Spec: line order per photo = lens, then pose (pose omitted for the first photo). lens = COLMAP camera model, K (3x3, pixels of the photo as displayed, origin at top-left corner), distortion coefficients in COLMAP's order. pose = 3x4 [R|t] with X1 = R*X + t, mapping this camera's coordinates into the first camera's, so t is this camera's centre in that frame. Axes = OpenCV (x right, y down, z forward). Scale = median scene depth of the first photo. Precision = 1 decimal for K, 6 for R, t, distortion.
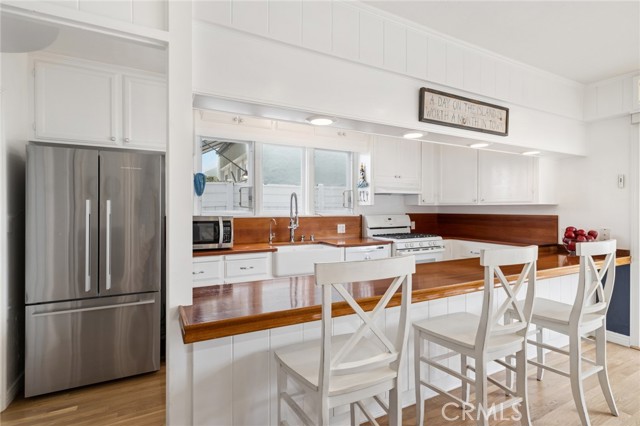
lens RADIAL K [[310.0, 0, 318.1], [0, 310.0, 211.0], [0, 0, 1]] dist [0.000910, 0.000298]
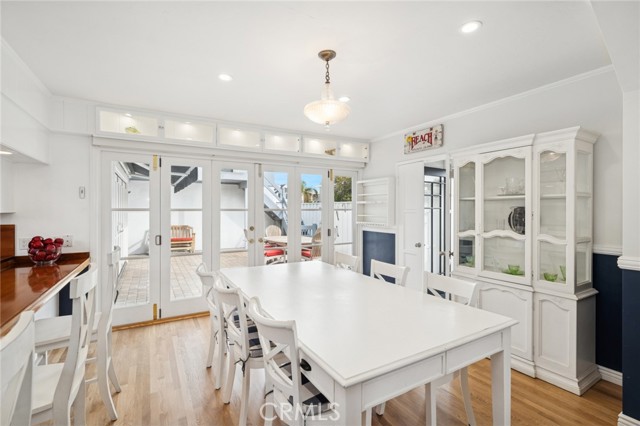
lens RADIAL K [[293.5, 0, 320.3], [0, 293.5, 210.3], [0, 0, 1]] dist [-0.004123, -0.001185]
pose [[-0.056964, -0.002506, 0.998373, -0.129247], [0.006195, 0.999977, 0.002864, -0.025409], [-0.998357, 0.006348, -0.056947, 0.171513]]
